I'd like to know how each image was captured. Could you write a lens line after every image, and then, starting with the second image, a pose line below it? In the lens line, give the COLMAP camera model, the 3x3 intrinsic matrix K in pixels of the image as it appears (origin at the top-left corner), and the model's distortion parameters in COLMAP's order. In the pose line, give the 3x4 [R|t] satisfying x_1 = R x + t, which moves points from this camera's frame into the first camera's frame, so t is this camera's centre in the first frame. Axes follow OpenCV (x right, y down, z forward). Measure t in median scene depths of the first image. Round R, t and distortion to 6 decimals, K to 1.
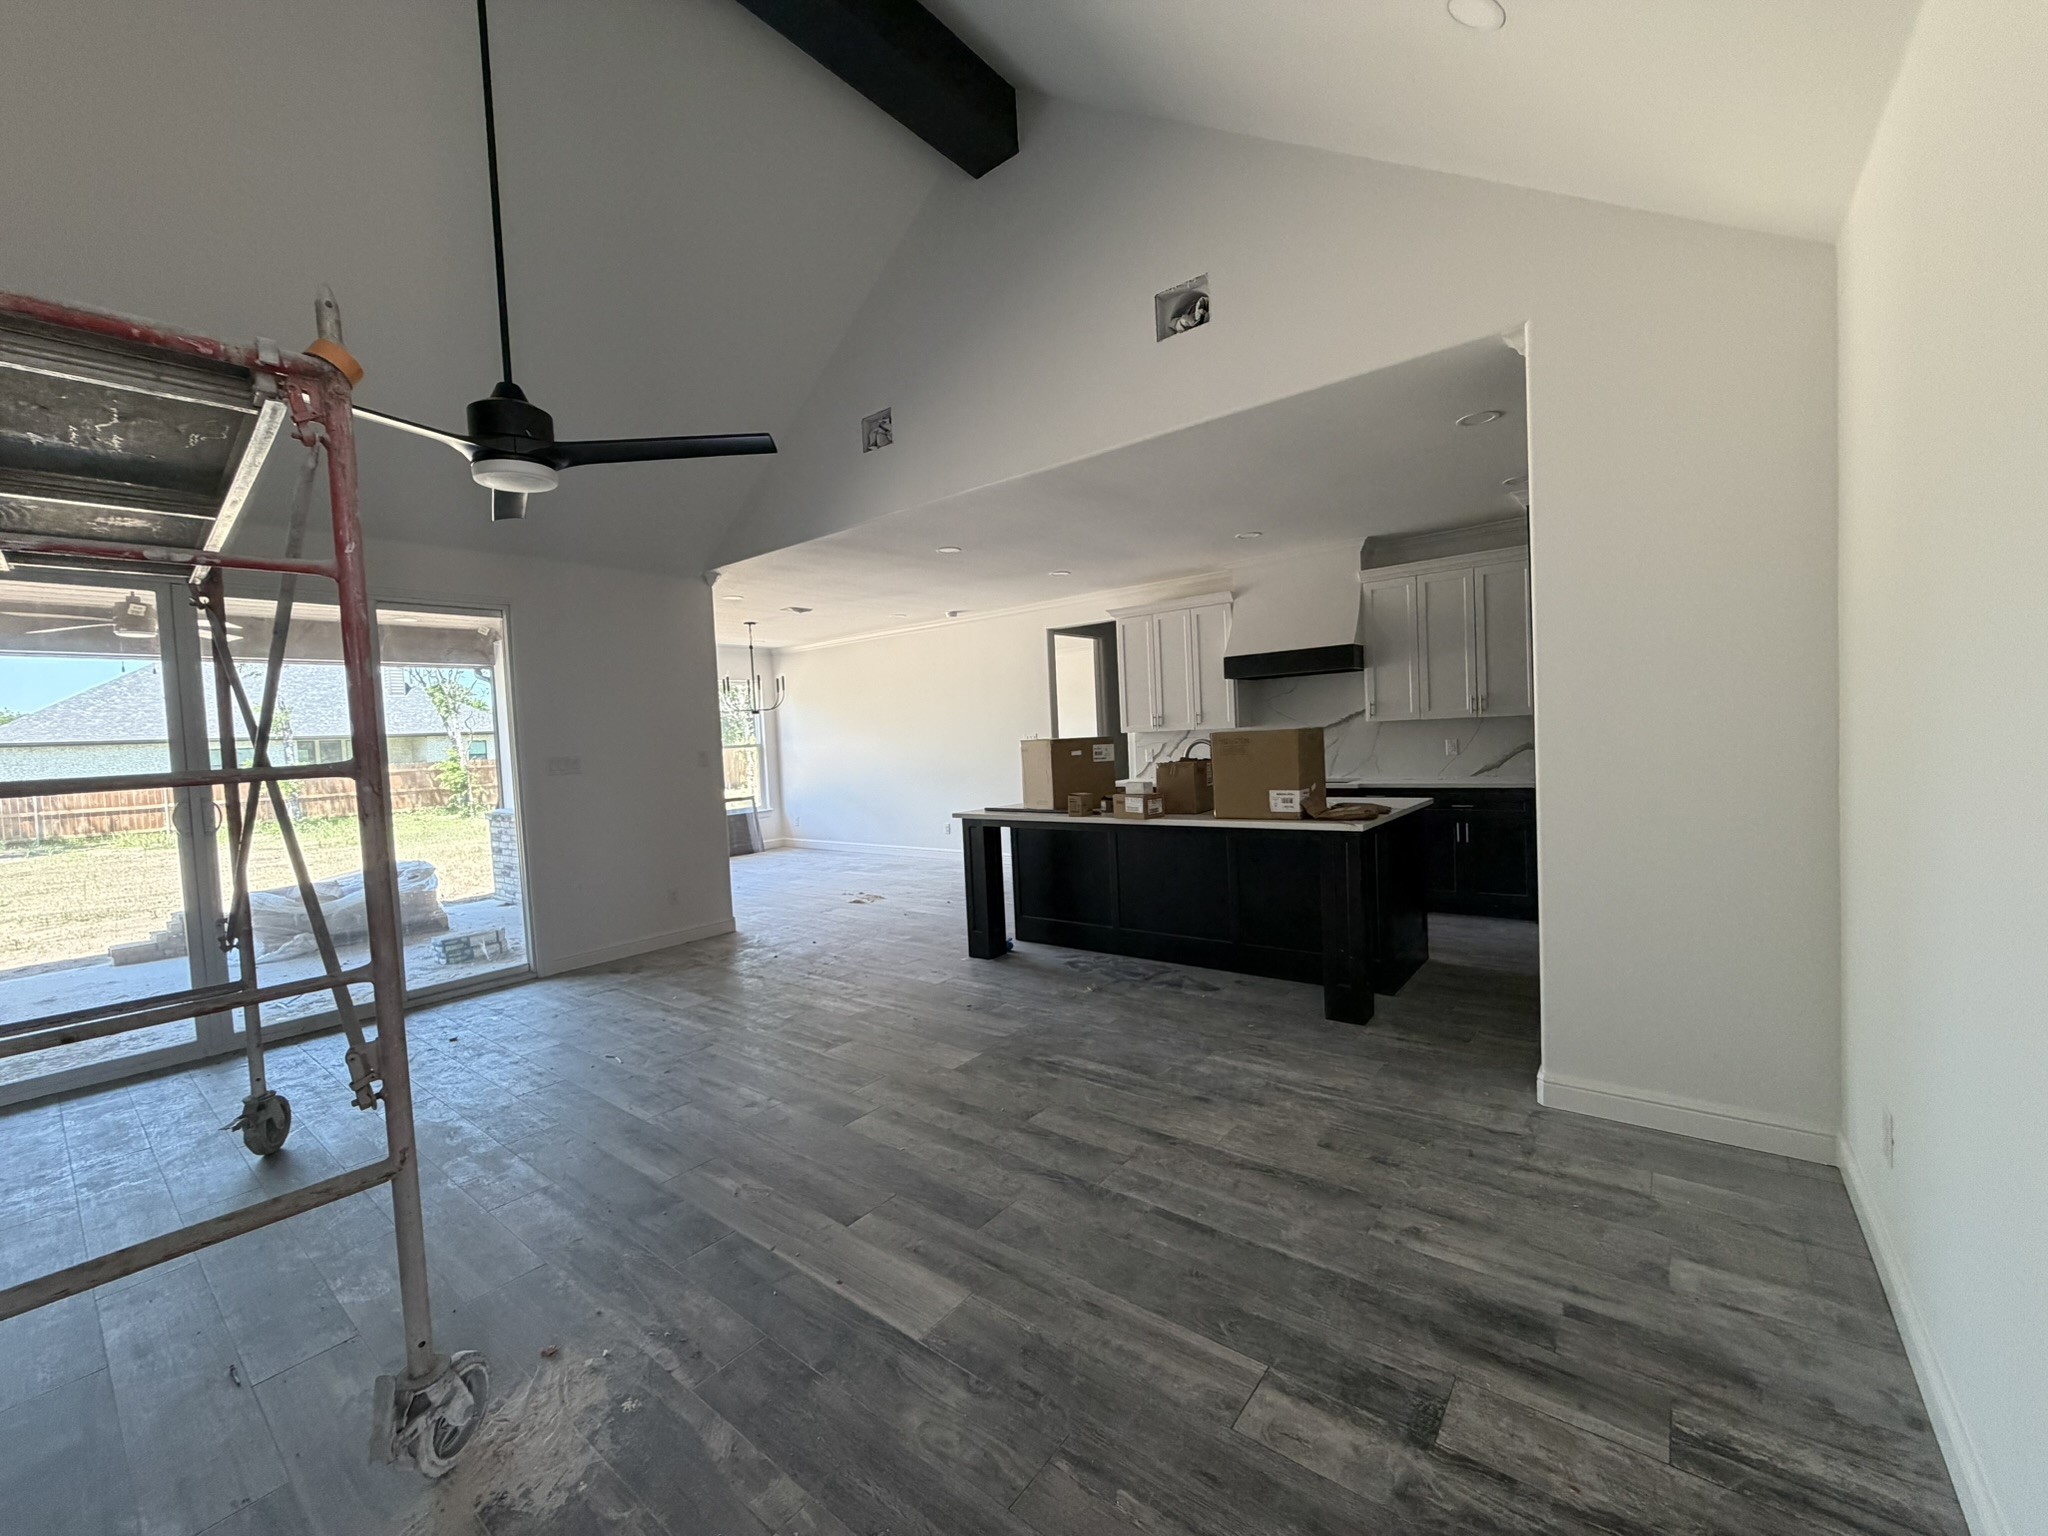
lens RADIAL K [[808.7, 0, 1020.5], [0, 808.7, 770.0], [0, 0, 1]] dist [-0.002081, -0.000104]
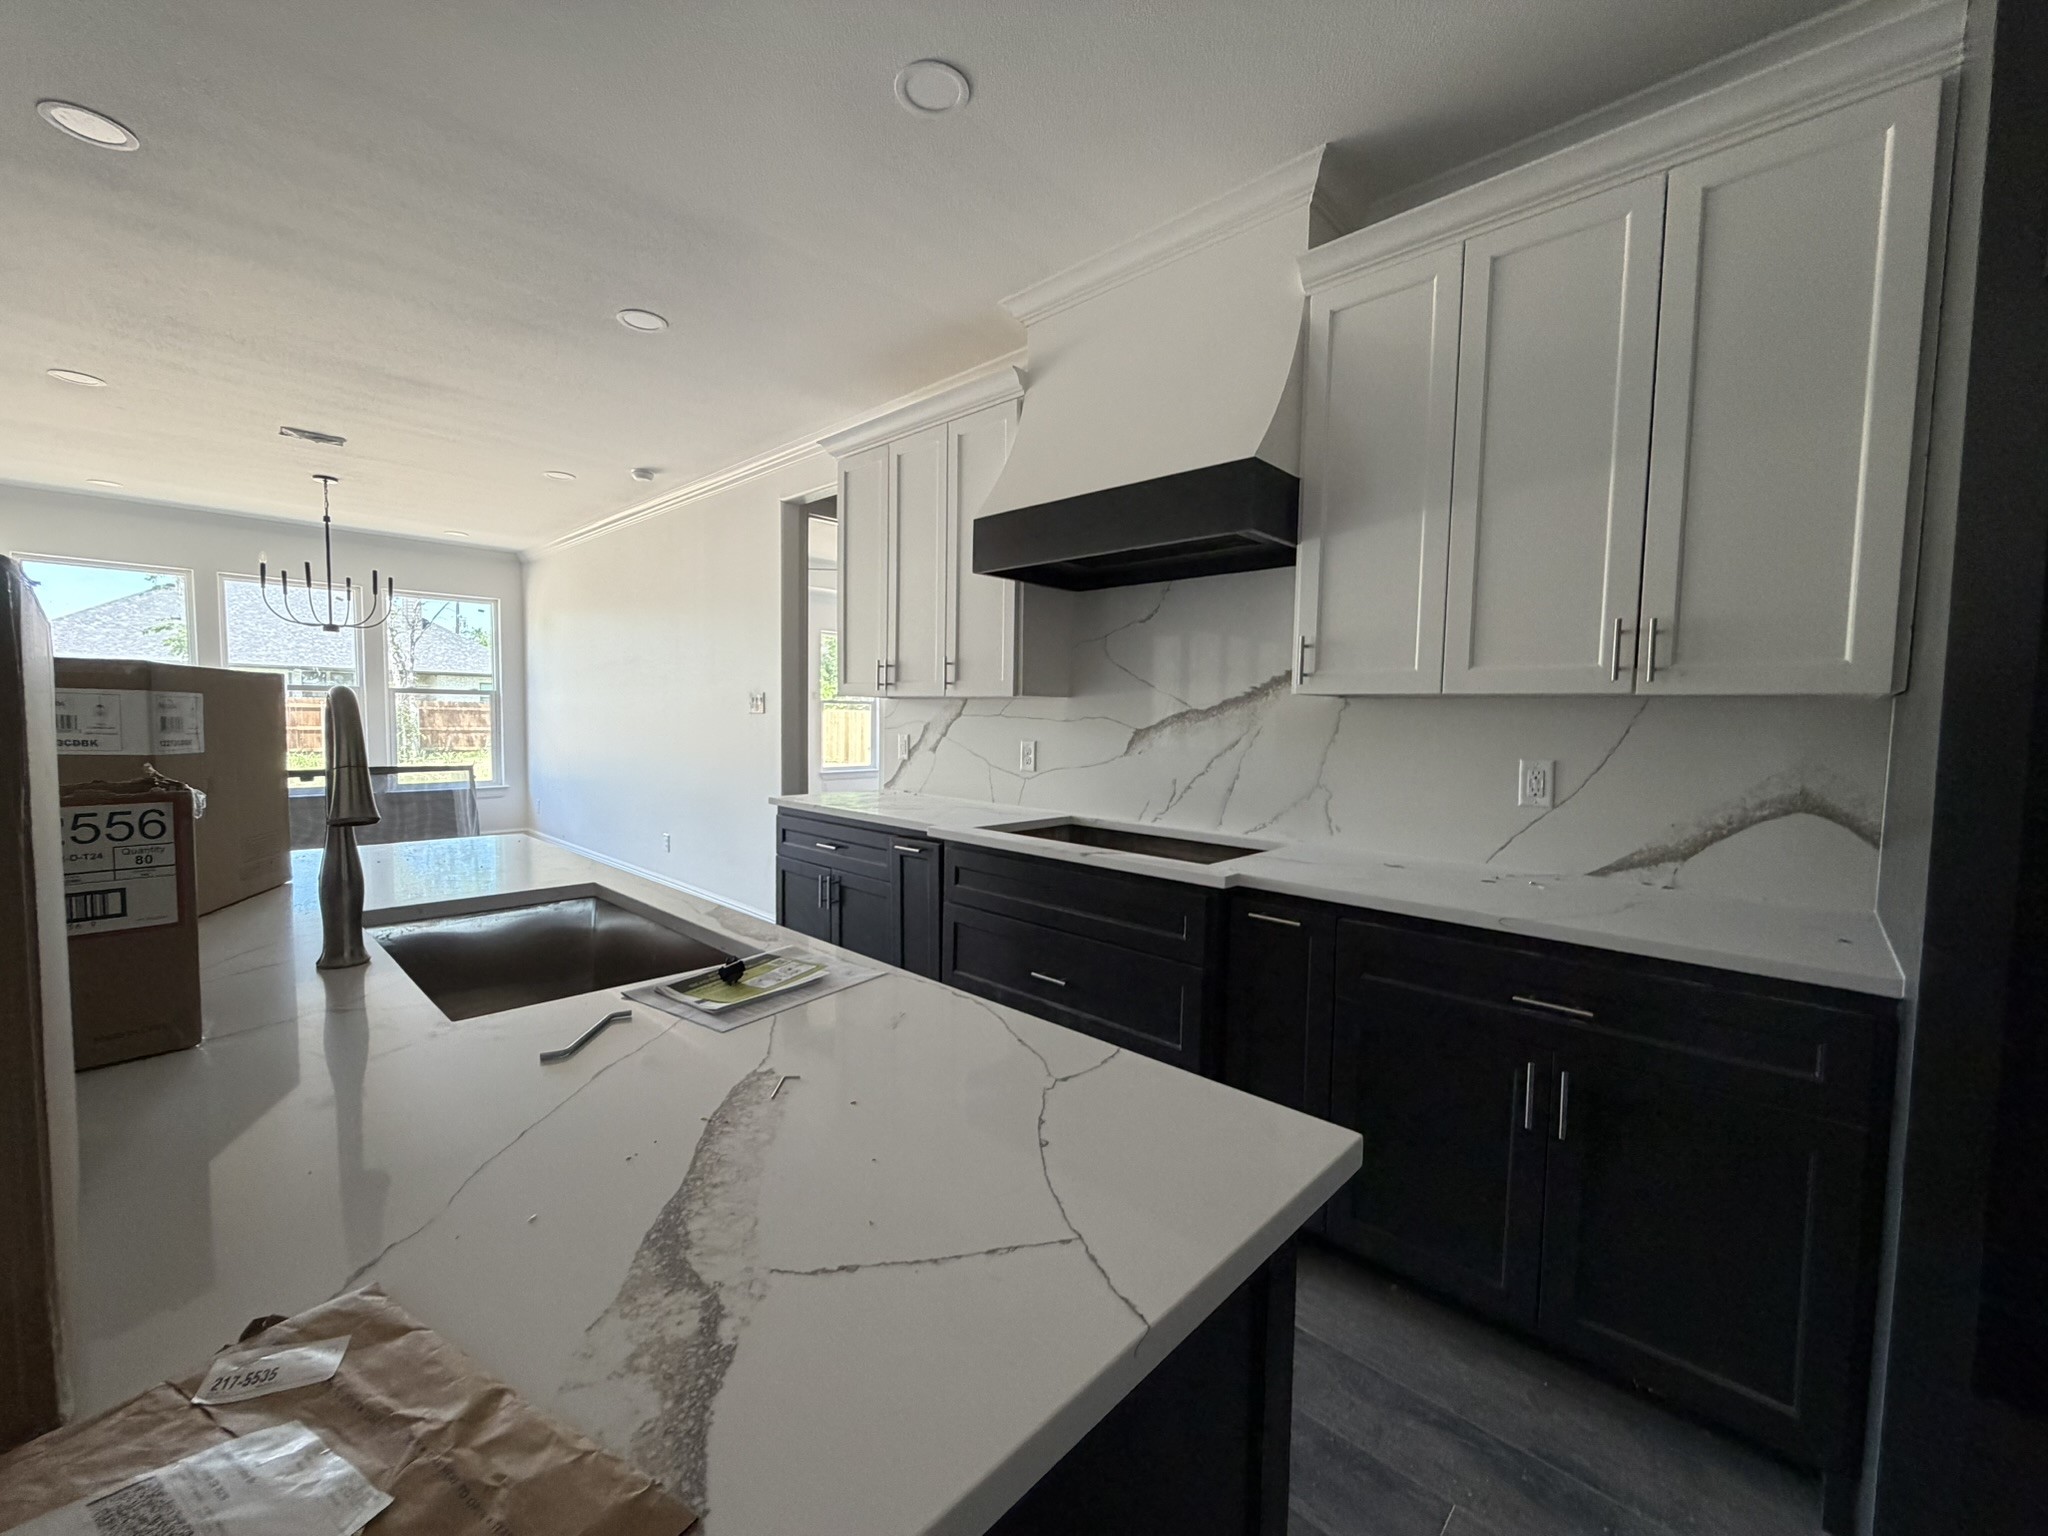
lens RADIAL K [[817.9, 0, 1013.9], [0, 817.9, 765.6], [0, 0, 1]] dist [-0.002142, -0.000194]
pose [[0.993484, 0.071682, -0.088609, 0.318987], [-0.069933, 0.997294, 0.022694, -0.026363], [0.089996, -0.016350, 0.995808, 0.590333]]
